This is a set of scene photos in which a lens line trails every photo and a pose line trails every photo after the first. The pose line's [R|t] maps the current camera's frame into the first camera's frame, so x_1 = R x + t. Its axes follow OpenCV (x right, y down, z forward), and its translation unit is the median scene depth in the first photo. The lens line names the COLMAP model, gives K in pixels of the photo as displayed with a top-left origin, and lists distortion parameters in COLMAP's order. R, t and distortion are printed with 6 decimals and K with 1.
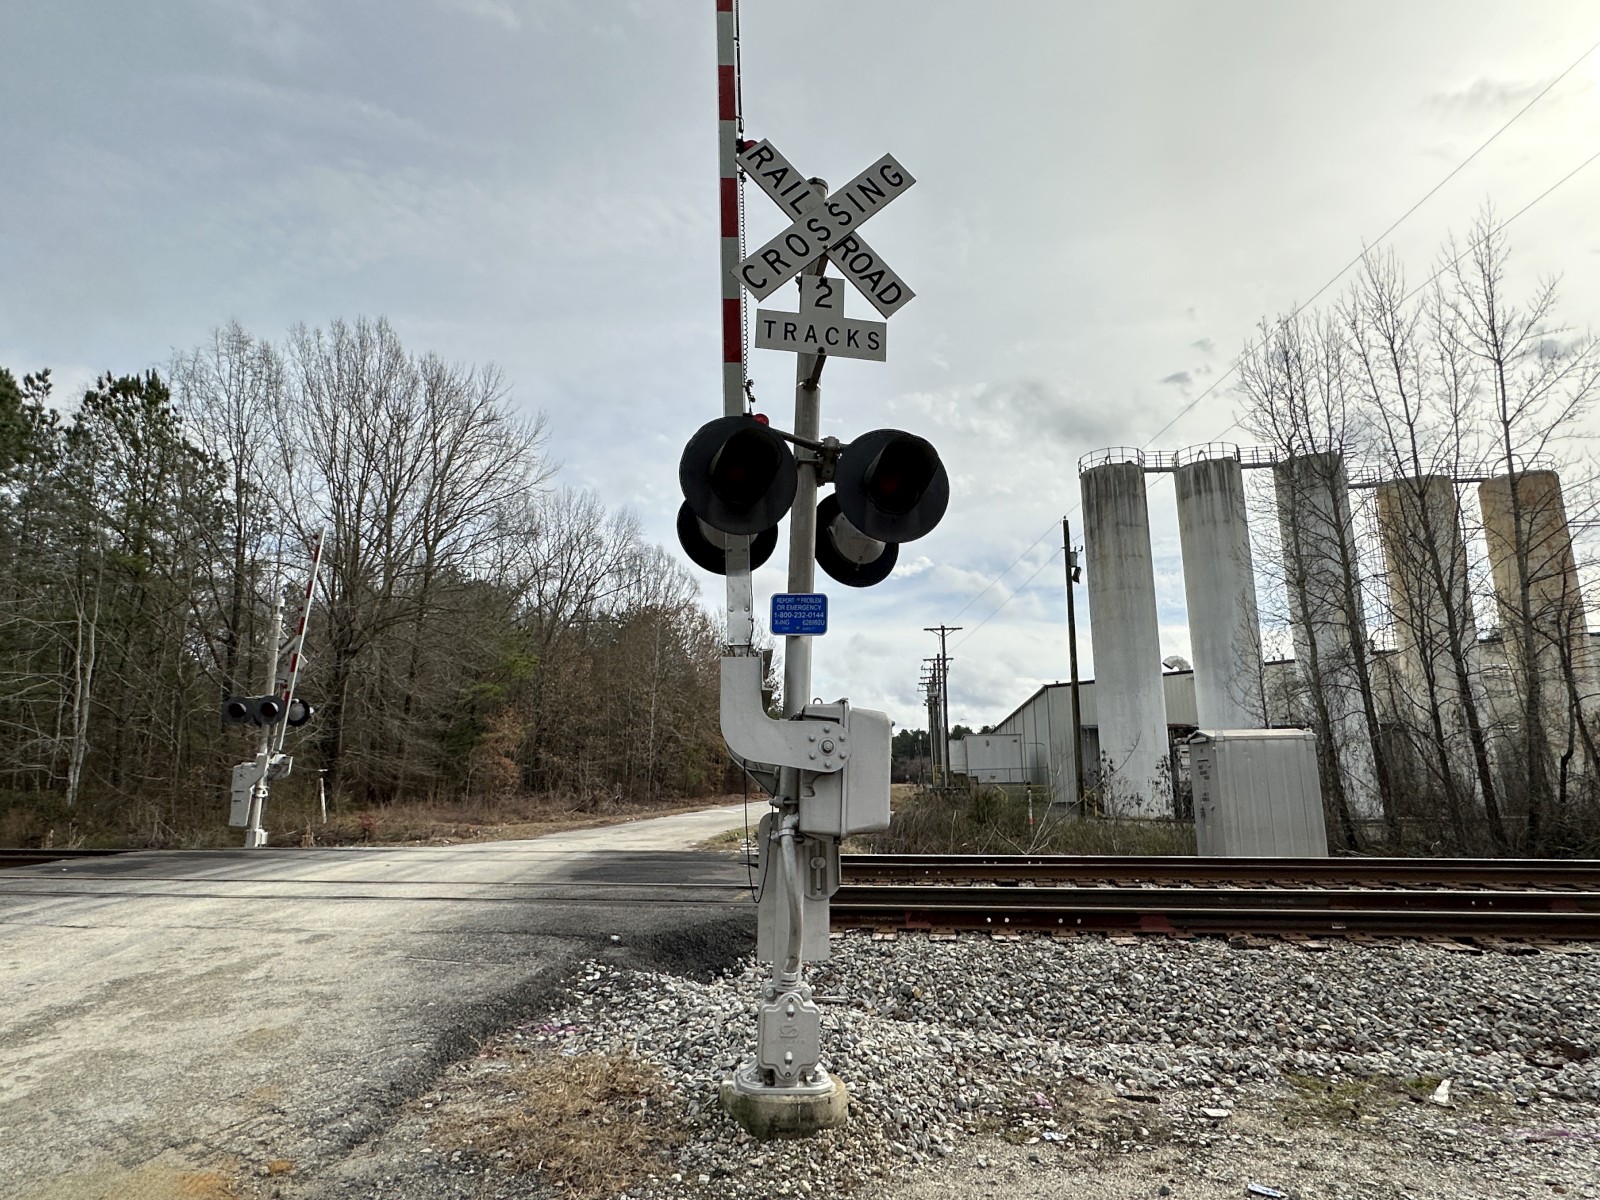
lens RADIAL K [[894.9, 0, 805.1], [0, 894.9, 598.7], [0, 0, 1]] dist [-0.002316, 0.001627]
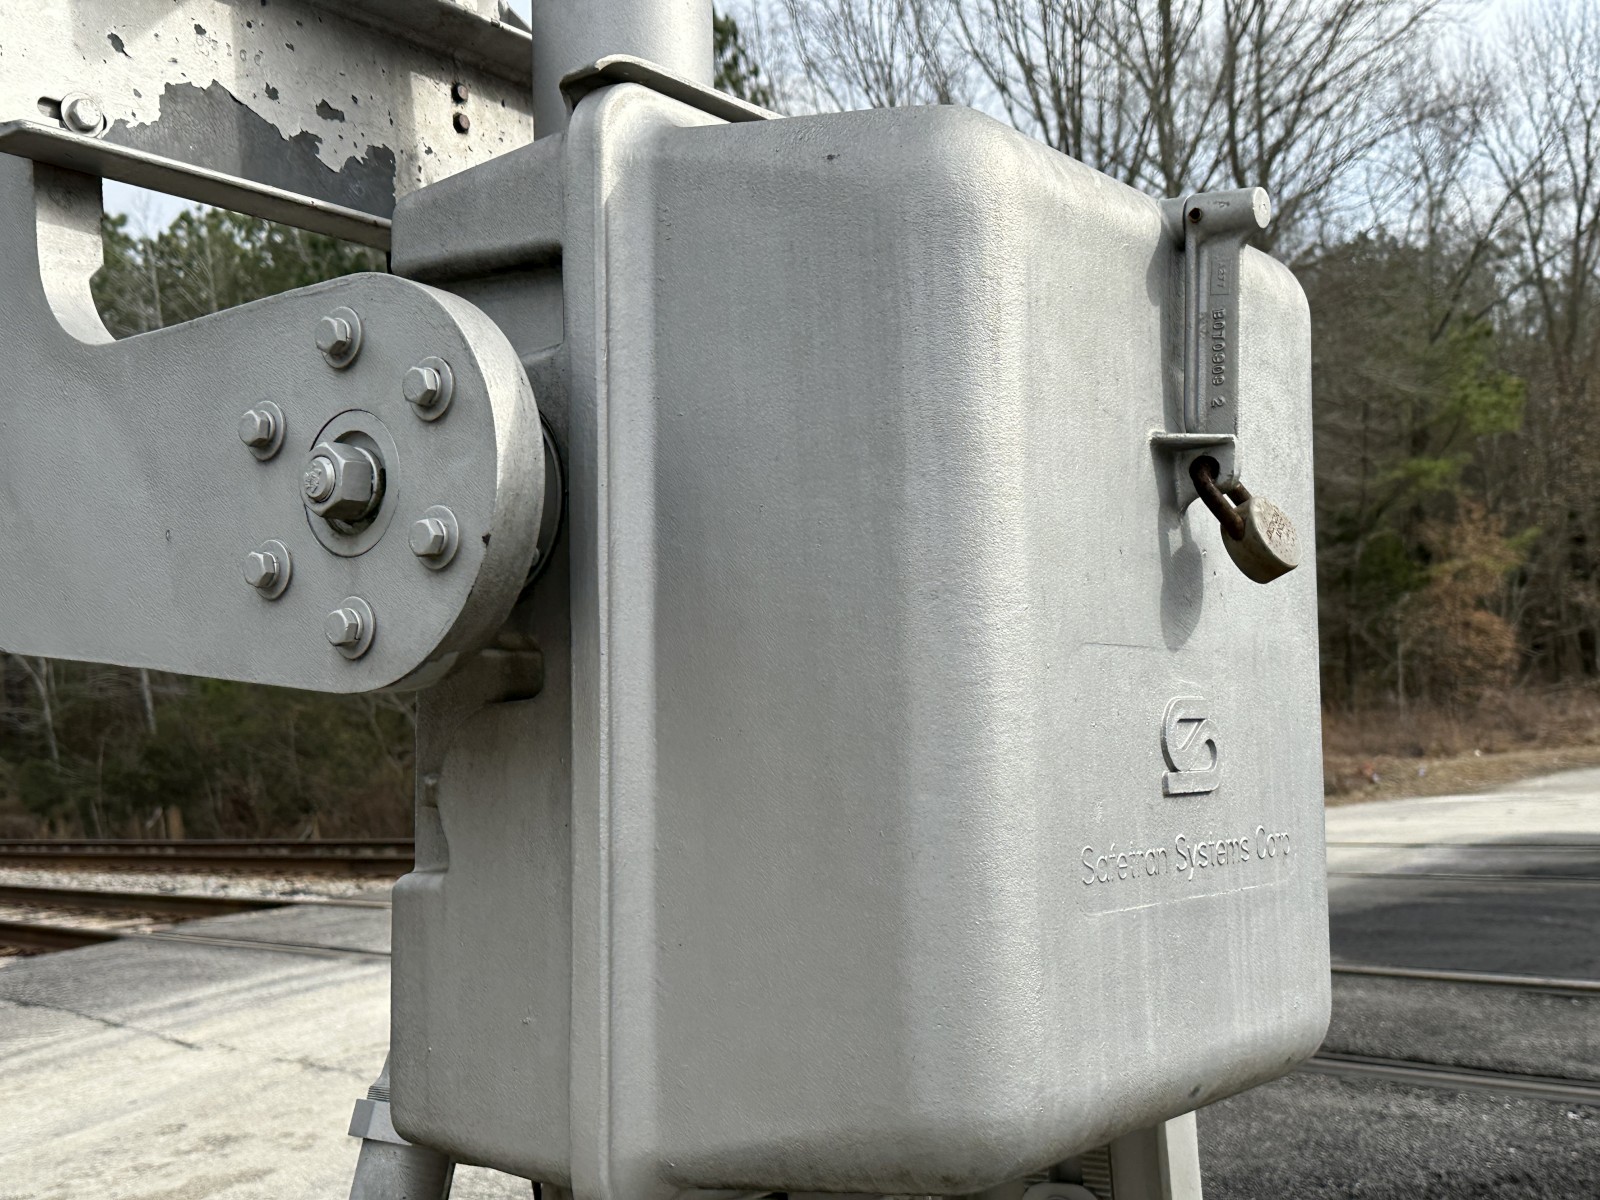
lens RADIAL K [[1810.3, 0, 800.0], [0, 1810.3, 600.0], [0, 0, 1]] dist [0.115133, -0.263042]
pose [[0.748145, -0.096092, -0.656540, 0.149354], [0.204940, 0.974544, 0.090900, 0.110205], [0.631093, -0.202558, 0.748794, 0.545822]]
